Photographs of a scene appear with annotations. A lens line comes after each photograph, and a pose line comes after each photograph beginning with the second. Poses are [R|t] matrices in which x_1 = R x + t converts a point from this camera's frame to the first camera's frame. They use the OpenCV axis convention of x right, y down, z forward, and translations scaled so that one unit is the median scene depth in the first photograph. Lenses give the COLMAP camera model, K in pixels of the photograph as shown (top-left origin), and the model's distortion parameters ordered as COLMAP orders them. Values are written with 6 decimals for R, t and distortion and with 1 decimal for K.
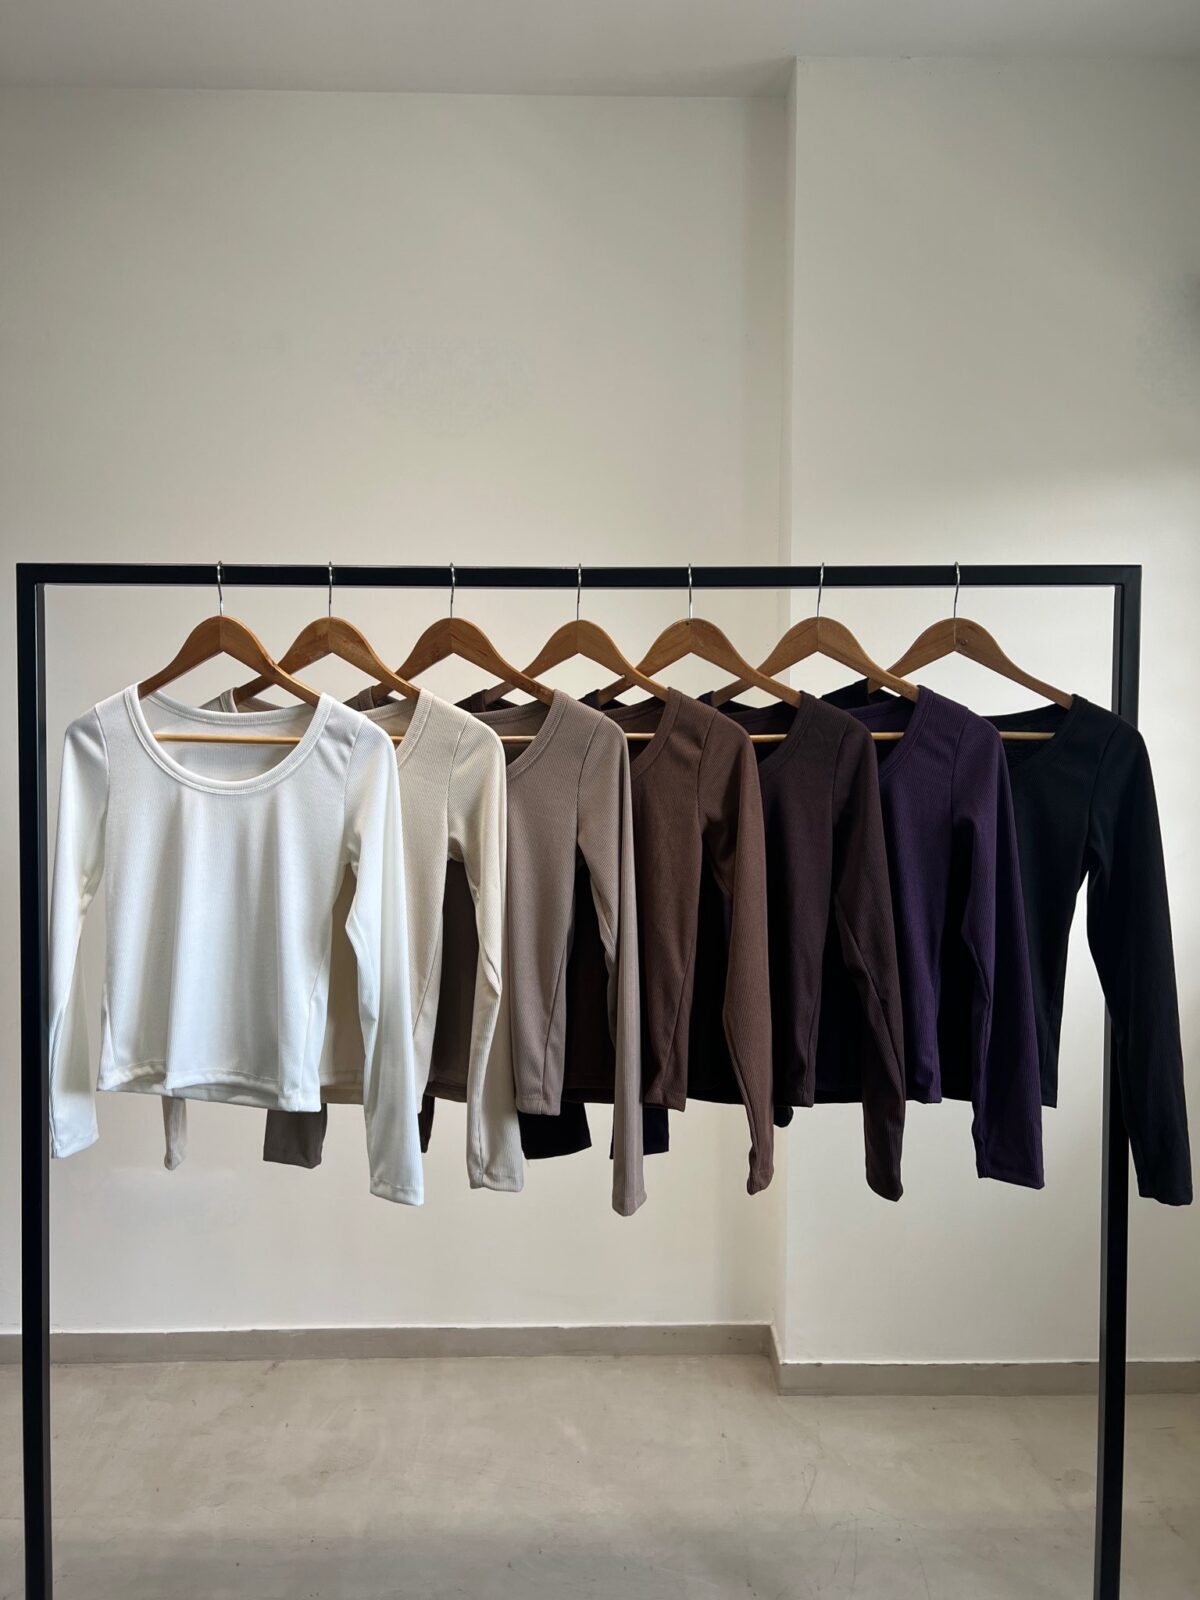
lens RADIAL K [[1239.5, 0, 605.7], [0, 1239.5, 792.3], [0, 0, 1]] dist [0.052670, -0.061344]
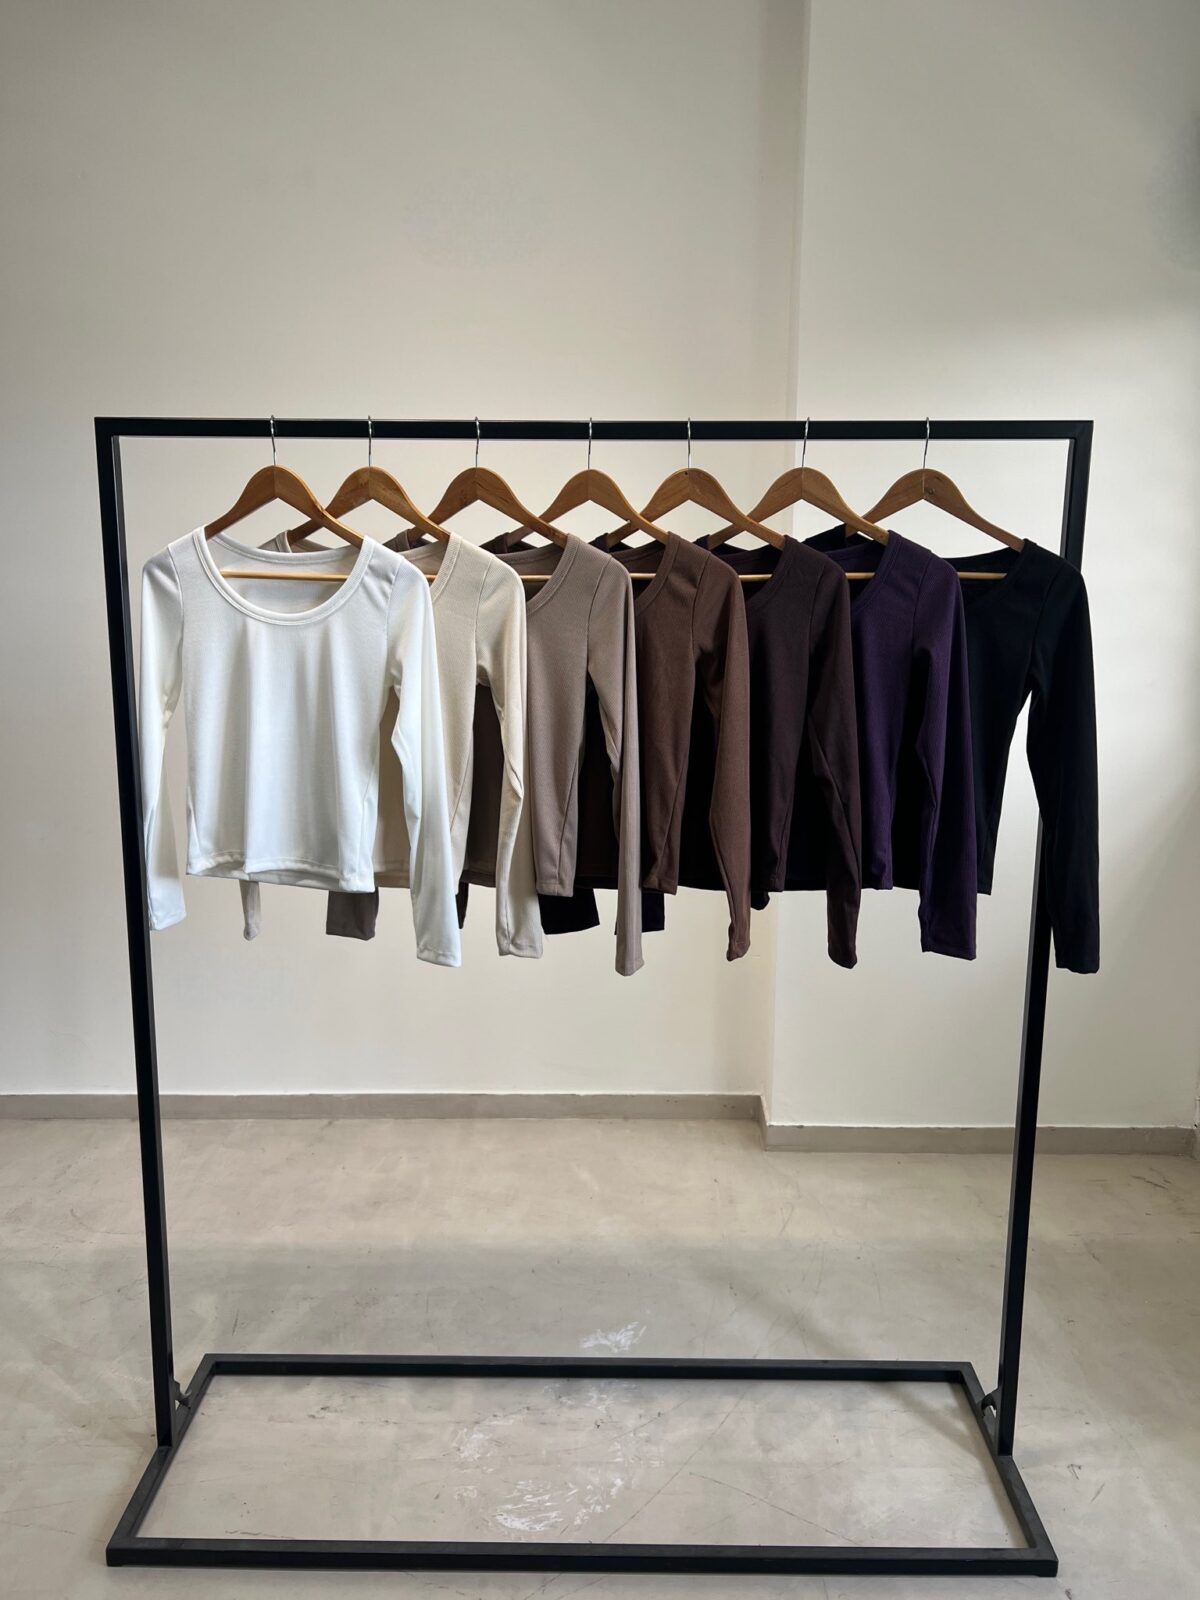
lens RADIAL K [[1239.5, 0, 601.3], [0, 1239.5, 817.3], [0, 0, 1]] dist [0.052670, -0.061344]
pose [[0.999752, 0.007672, -0.020893, 0.014181], [-0.004327, 0.987798, 0.155679, -0.003228], [0.021833, -0.155550, 0.987587, -0.157508]]
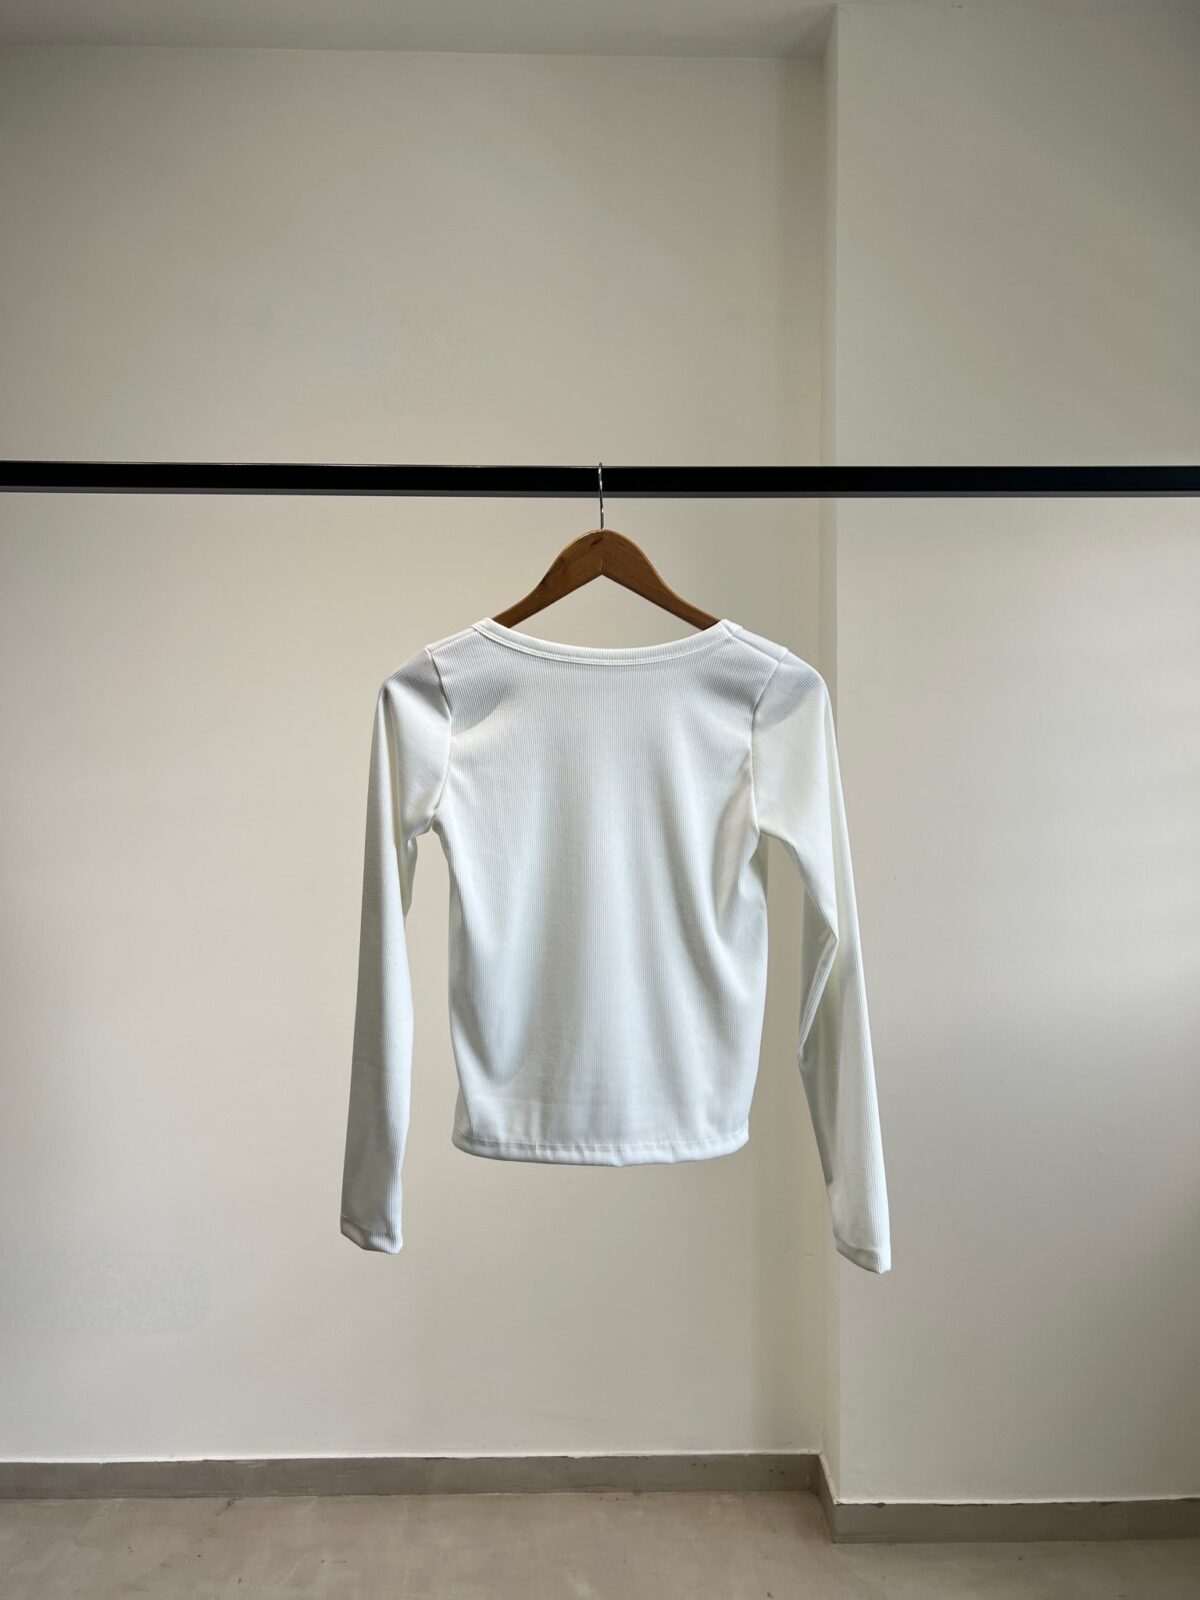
lens RADIAL K [[1239.5, 0, 616.3], [0, 1239.5, 793.6], [0, 0, 1]] dist [0.052670, -0.061344]
pose [[0.999996, 0.001311, 0.002506, -0.014036], [-0.001120, 0.997195, -0.074845, 0.081184], [-0.002597, 0.074842, 0.997192, 0.223780]]
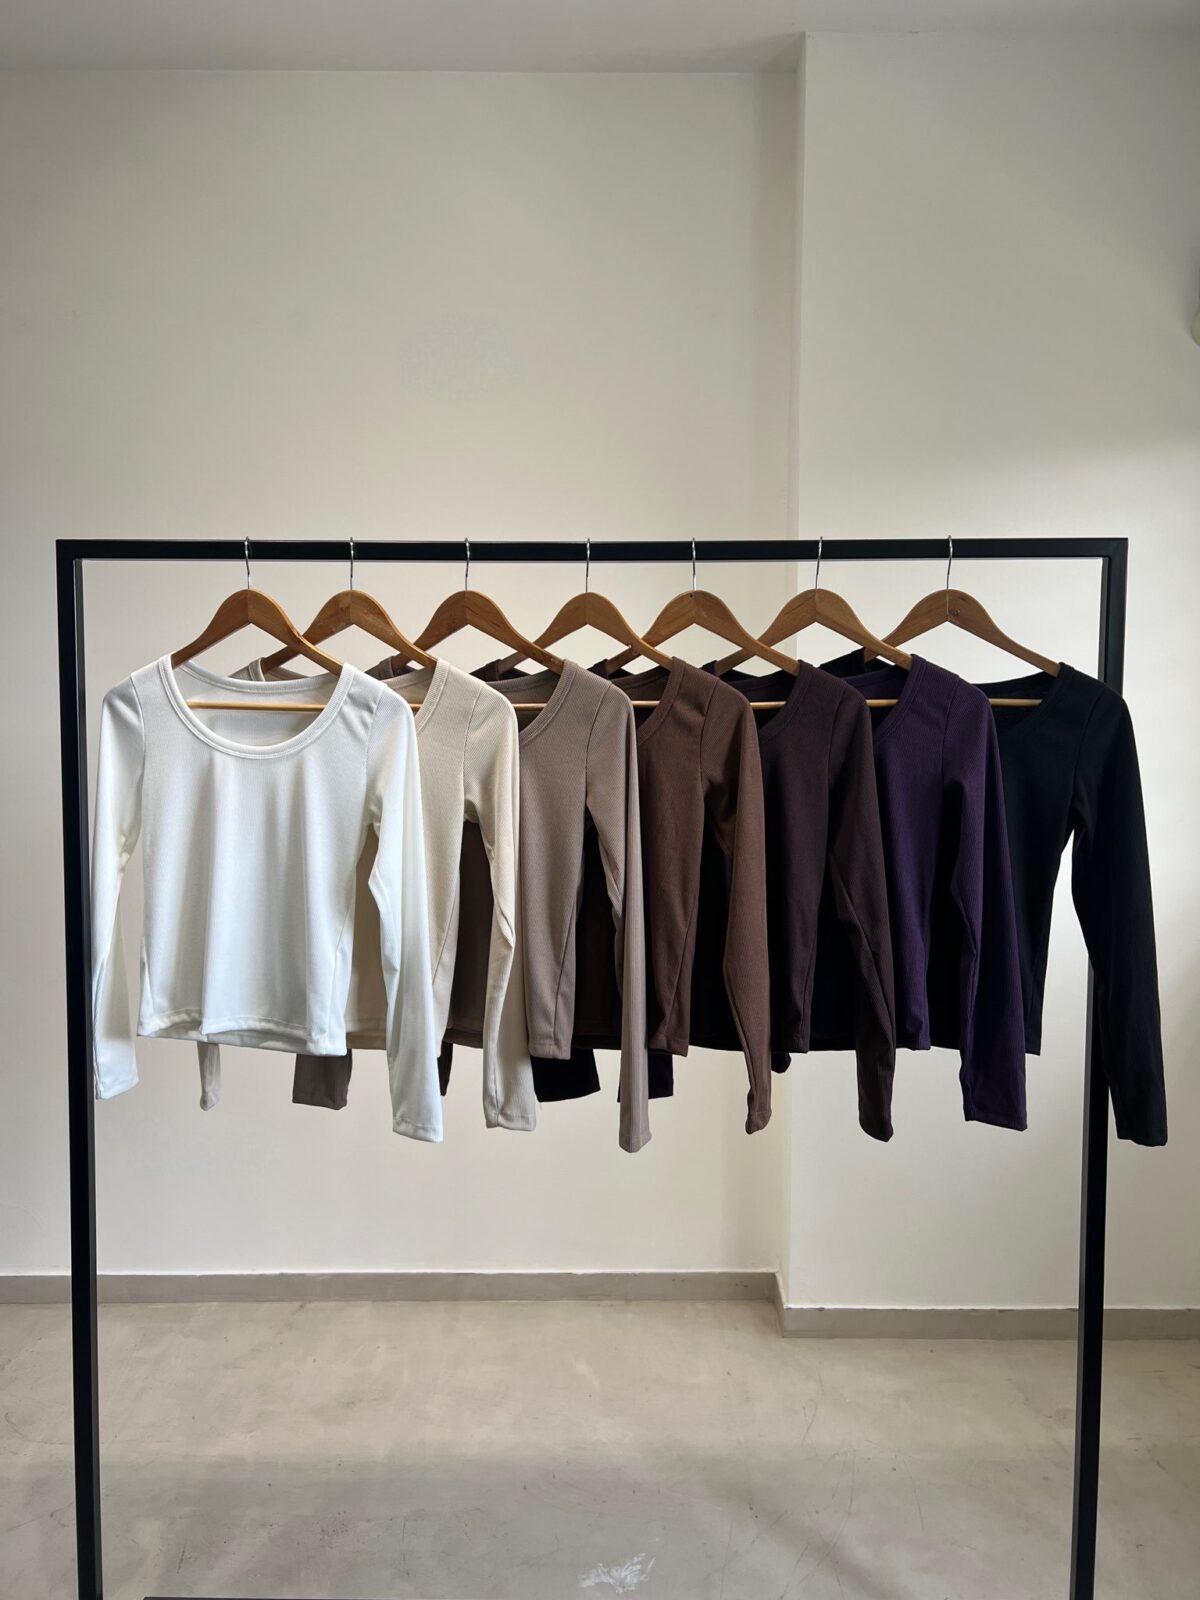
lens RADIAL K [[1239.5, 0, 599.8], [0, 1239.5, 805.9], [0, 0, 1]] dist [0.052670, -0.061344]
pose [[0.999834, 0.000574, -0.018207, 0.007422], [0.000024, 0.999461, 0.032820, 0.006642], [0.018216, -0.032815, 0.999295, -0.051933]]
